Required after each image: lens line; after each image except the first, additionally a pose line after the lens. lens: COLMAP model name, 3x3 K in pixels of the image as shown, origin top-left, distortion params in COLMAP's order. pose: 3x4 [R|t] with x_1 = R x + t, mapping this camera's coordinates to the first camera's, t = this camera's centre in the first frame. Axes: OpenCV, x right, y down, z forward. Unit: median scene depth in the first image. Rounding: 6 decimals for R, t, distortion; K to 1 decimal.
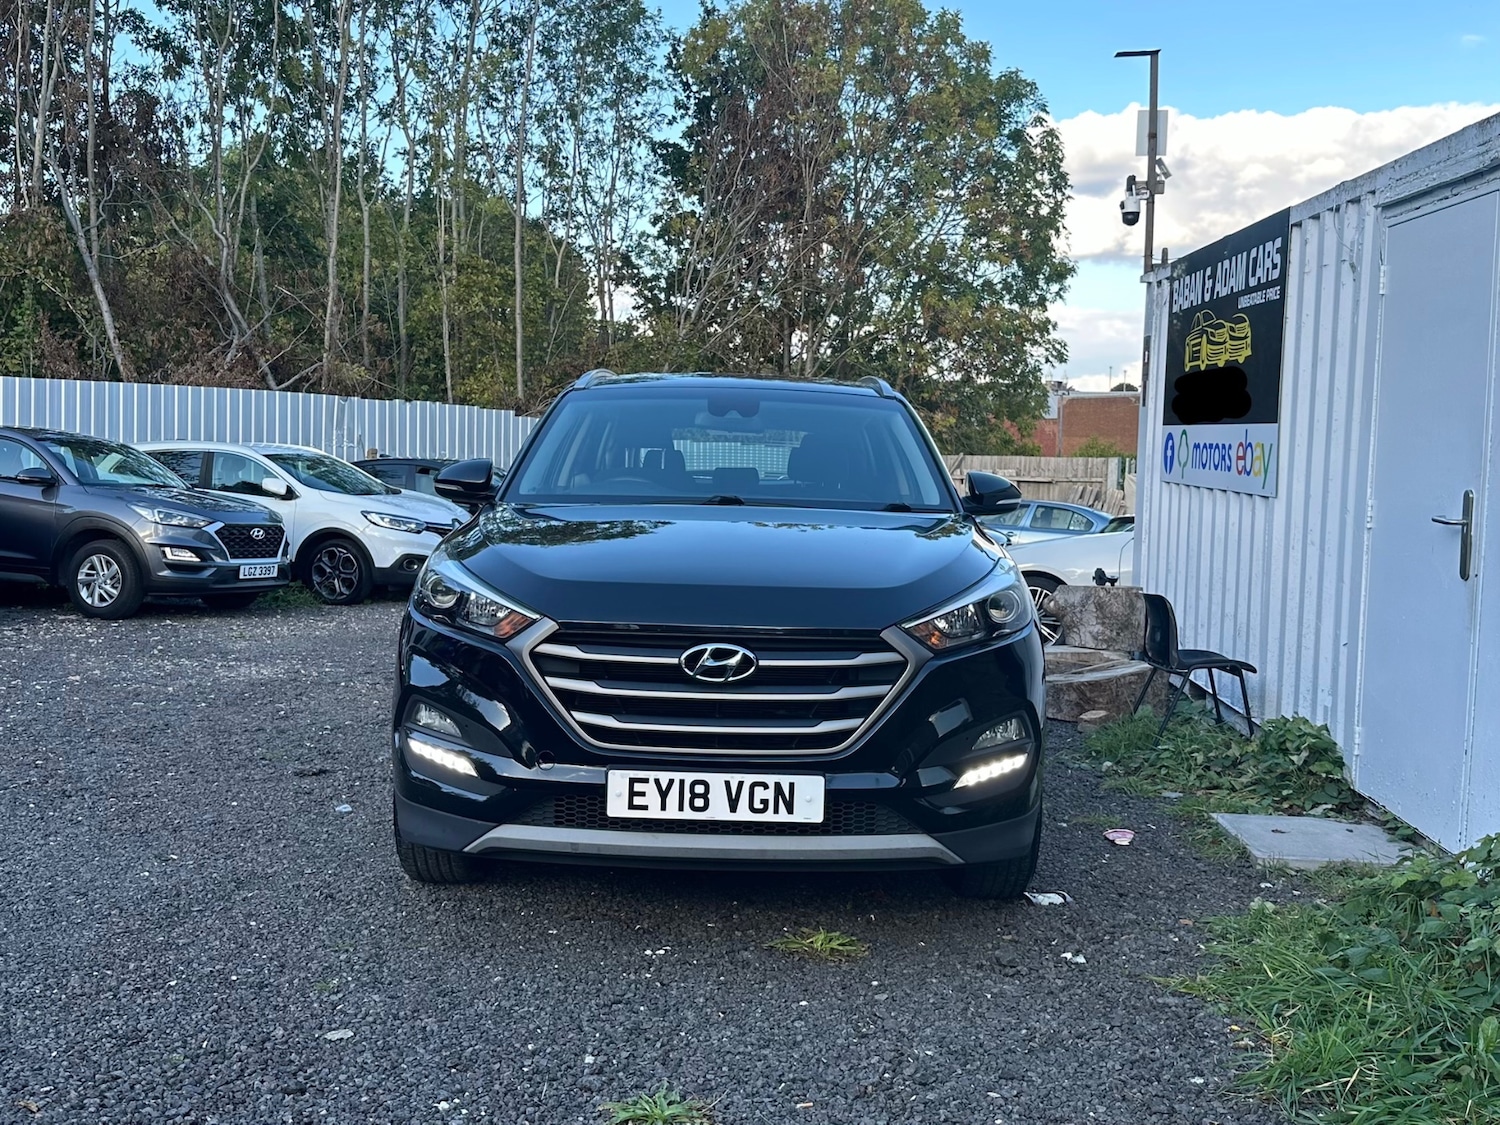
lens RADIAL K [[1524.8, 0, 752.3], [0, 1524.8, 559.0], [0, 0, 1]] dist [0.114903, 0.000000]
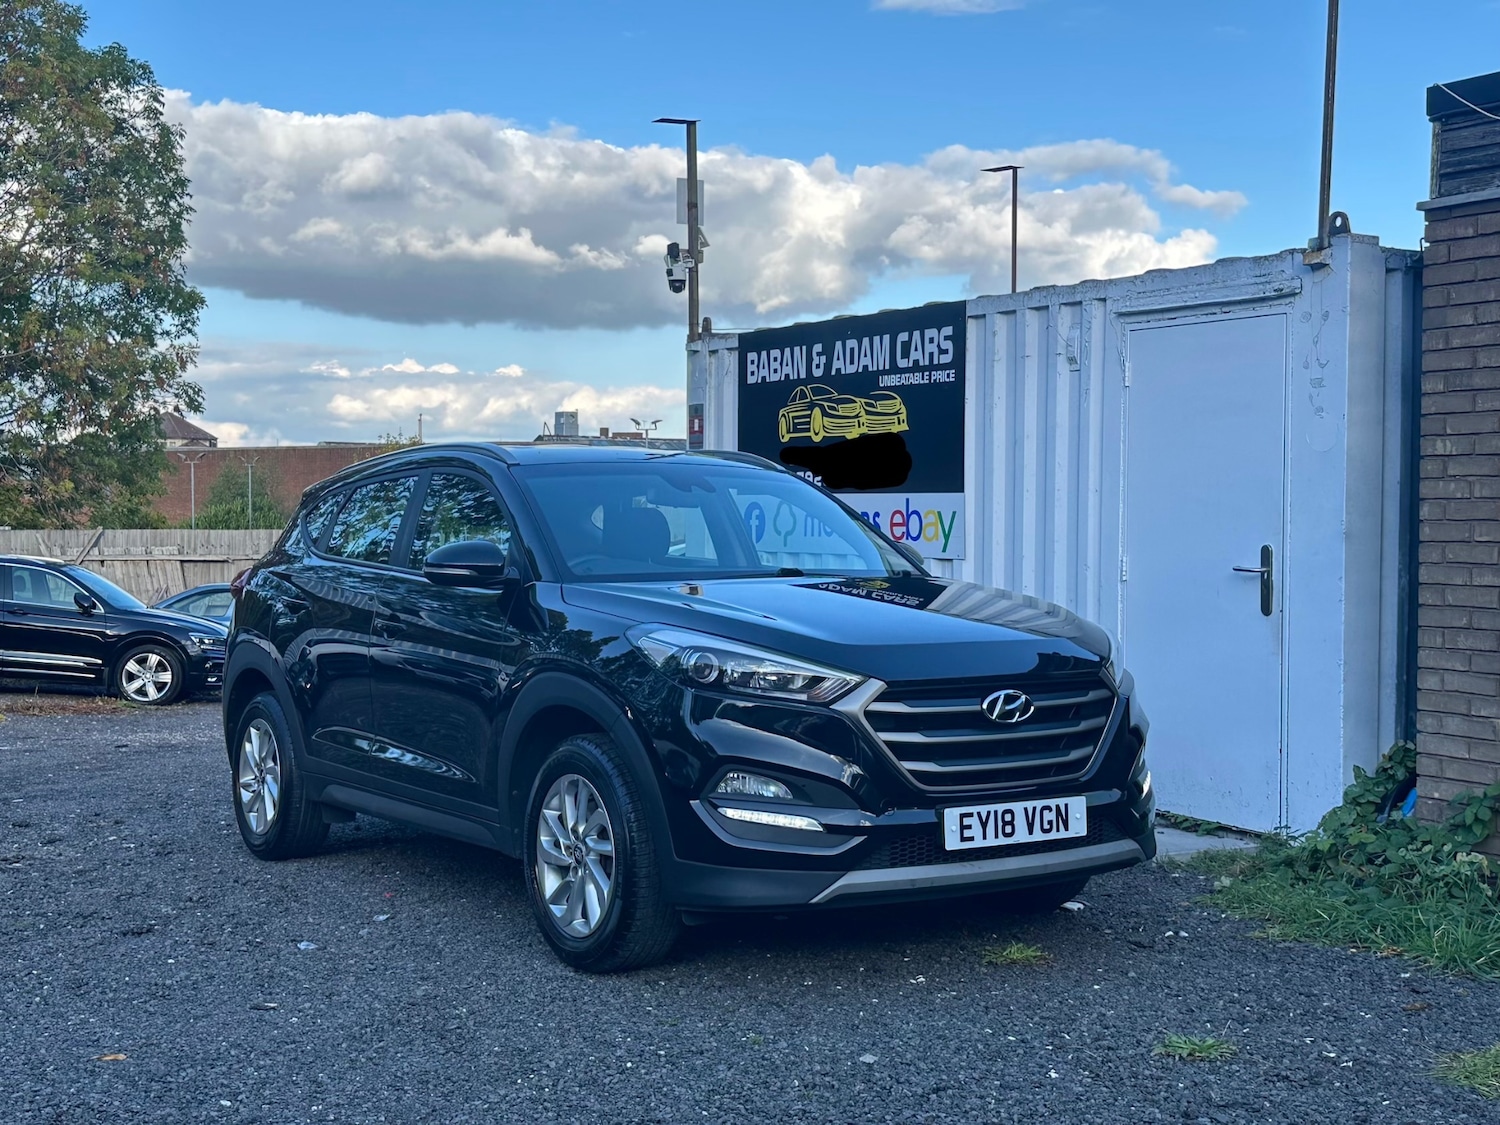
lens RADIAL K [[1948.7, 0, 771.8], [0, 1948.7, 556.7], [0, 0, 1]] dist [0.158362, 0.000000]
pose [[0.825073, -0.031450, 0.564150, -0.499474], [0.060284, 0.997650, -0.032549, -0.004213], [-0.561801, 0.060864, 0.825030, -0.065452]]
